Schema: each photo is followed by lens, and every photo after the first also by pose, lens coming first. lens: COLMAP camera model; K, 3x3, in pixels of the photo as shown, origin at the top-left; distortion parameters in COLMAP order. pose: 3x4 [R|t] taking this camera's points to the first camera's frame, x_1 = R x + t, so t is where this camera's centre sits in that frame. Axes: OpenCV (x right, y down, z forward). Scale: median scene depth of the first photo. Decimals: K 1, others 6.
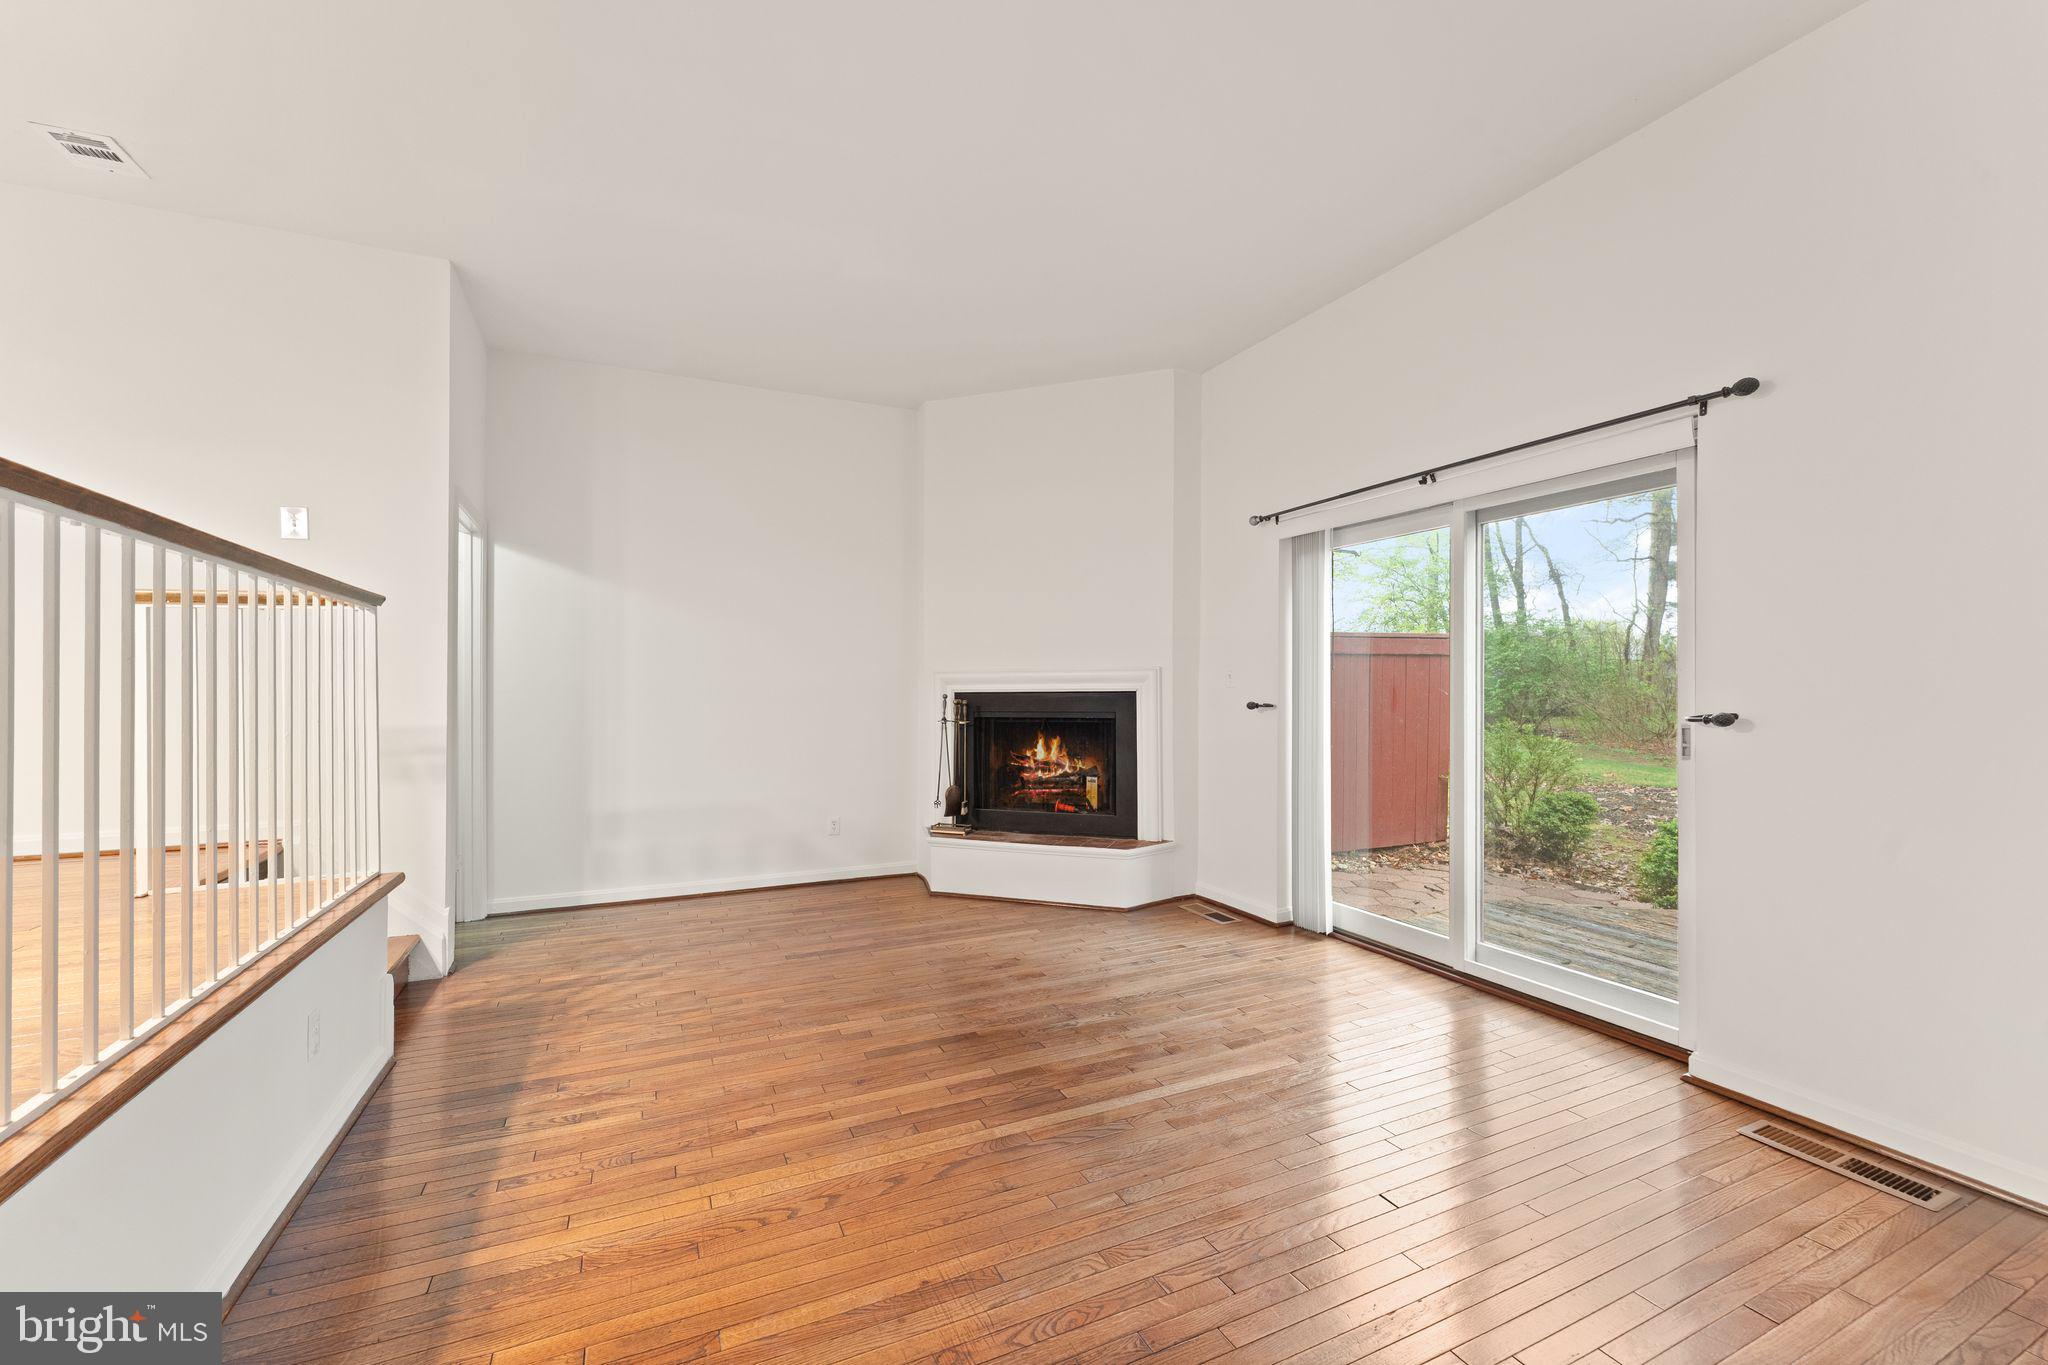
lens RADIAL K [[835.7, 0, 1026.4], [0, 835.7, 682.6], [0, 0, 1]] dist [0.000630, -0.000044]
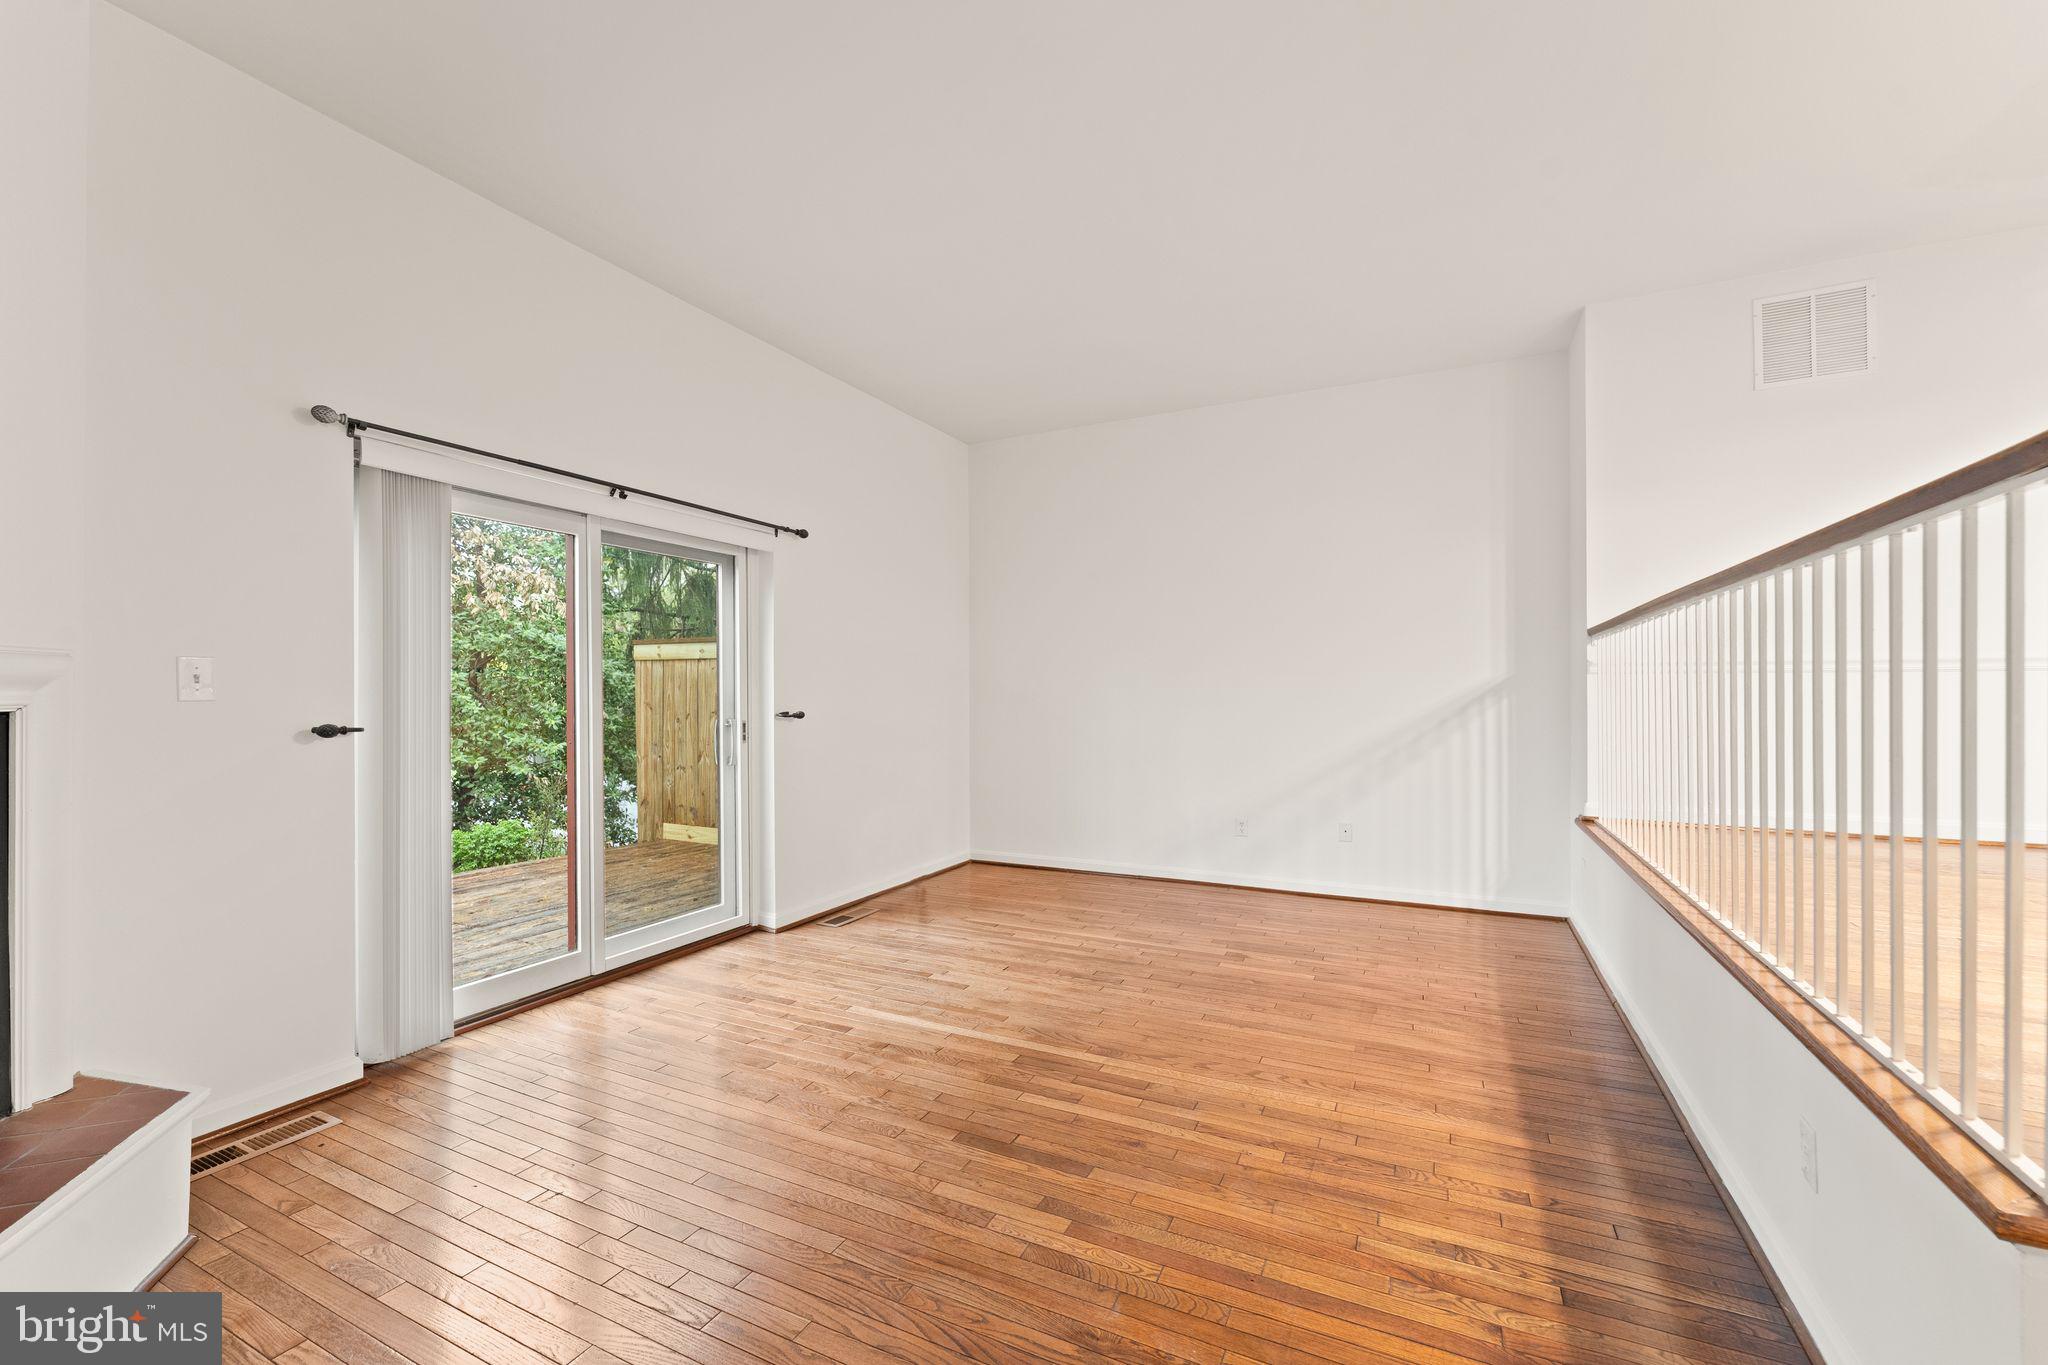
lens RADIAL K [[830.8, 0, 1025.8], [0, 830.8, 695.5], [0, 0, 1]] dist [0.000136, 0.000075]
pose [[-0.625863, 0.003735, 0.779924, -0.506383], [0.001715, 0.999993, -0.003412, 0.005647], [-0.779931, -0.000798, -0.625865, 1.023732]]
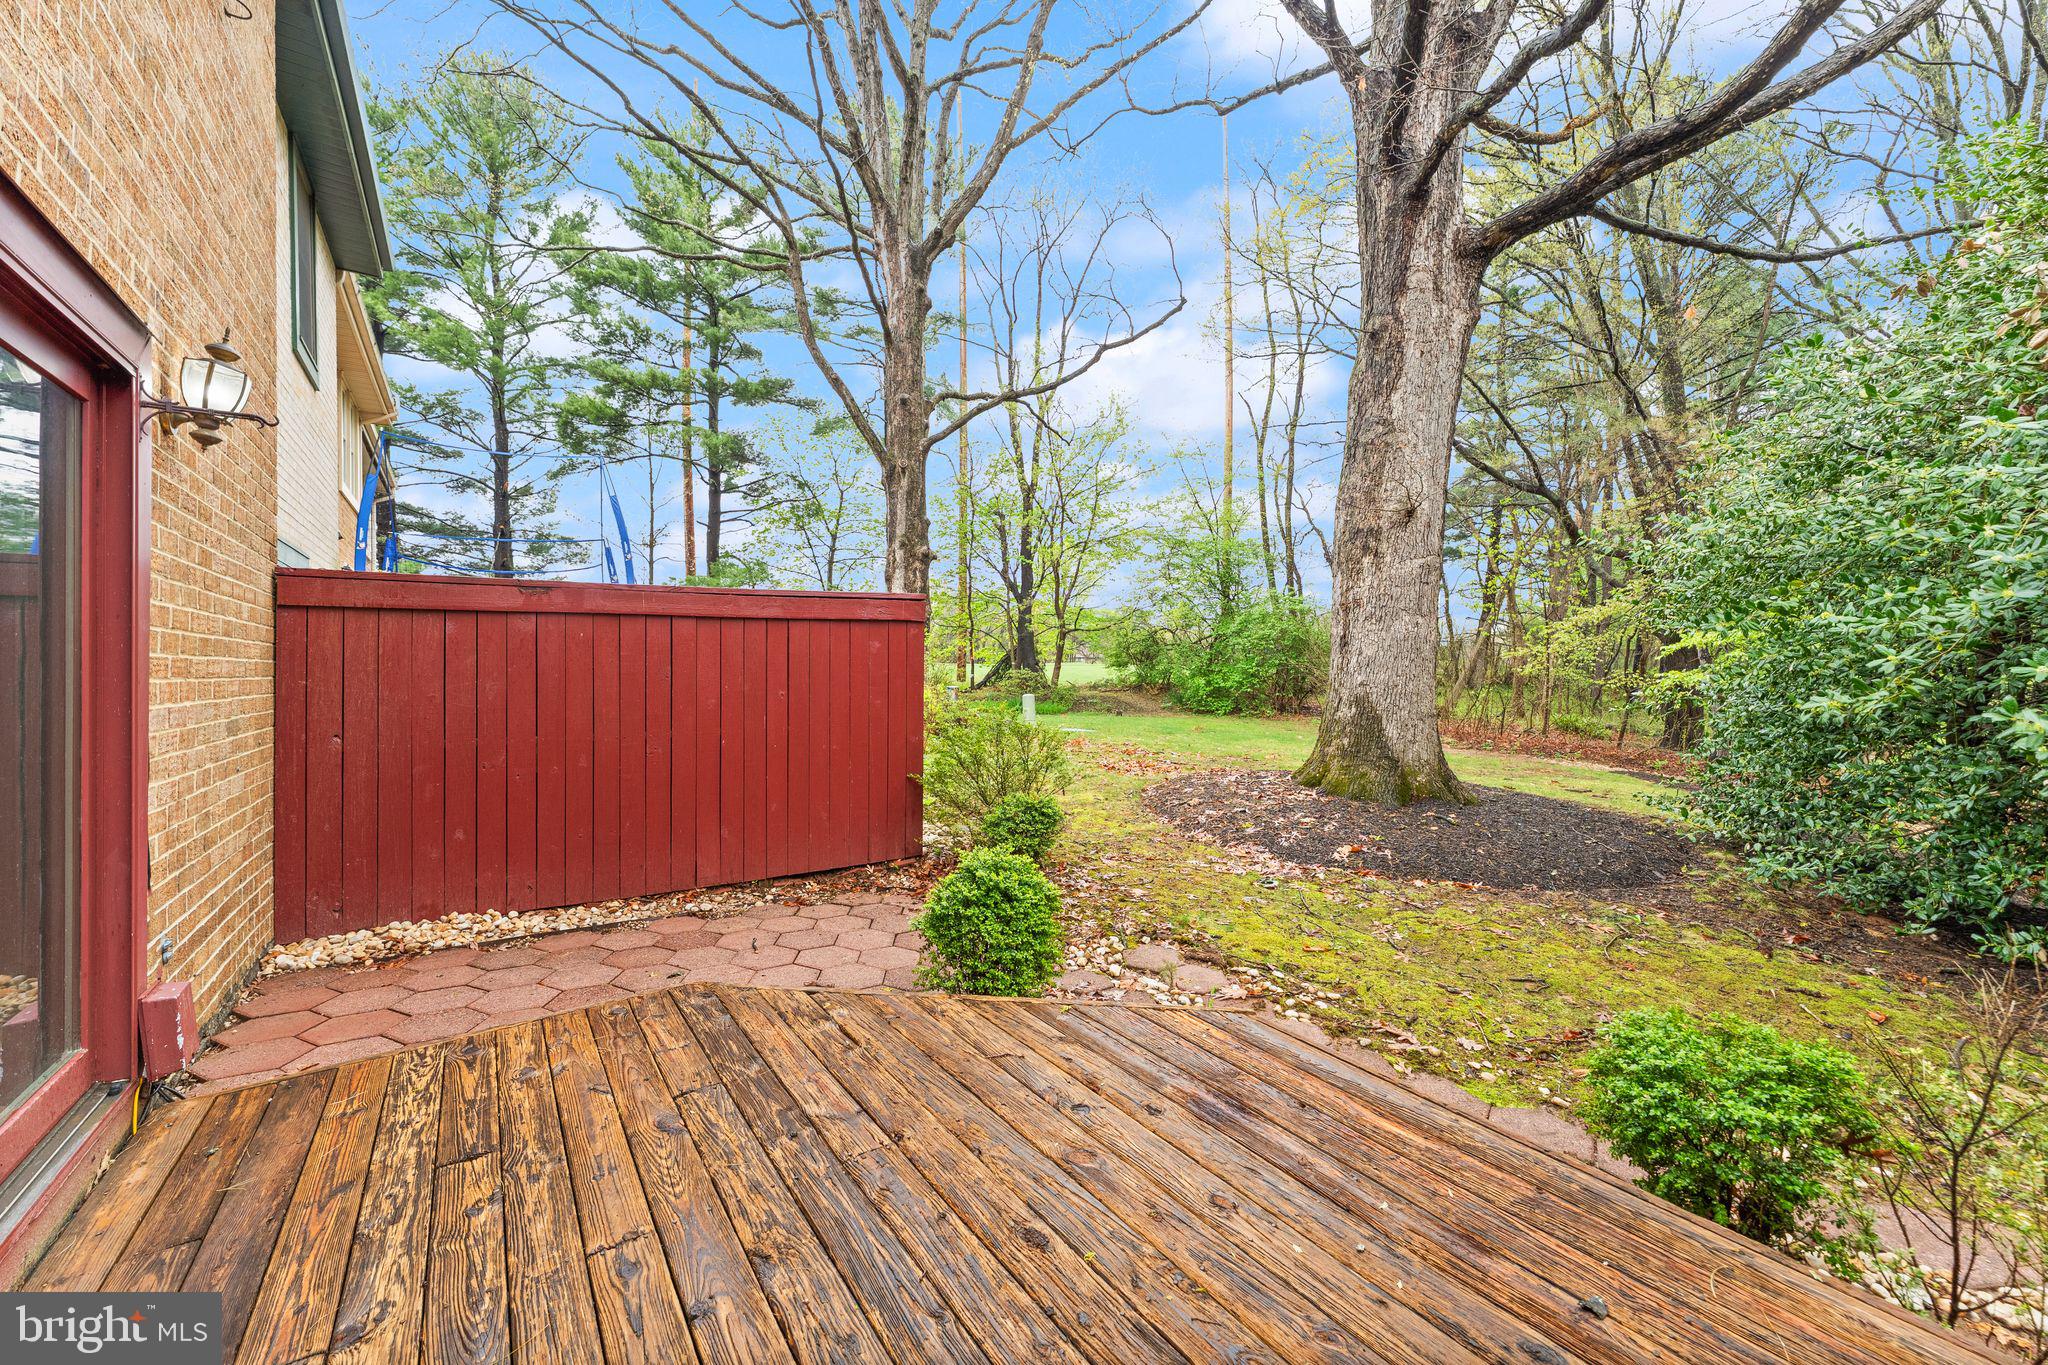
lens RADIAL K [[829.8, 0, 1025.9], [0, 829.8, 663.5], [0, 0, 1]] dist [0.000202, 0.000036]
pose [[0.987655, -0.006995, 0.156490, 0.882376], [0.007315, 0.999972, -0.001472, 0.016863], [-0.156476, 0.002599, 0.987678, 0.390959]]
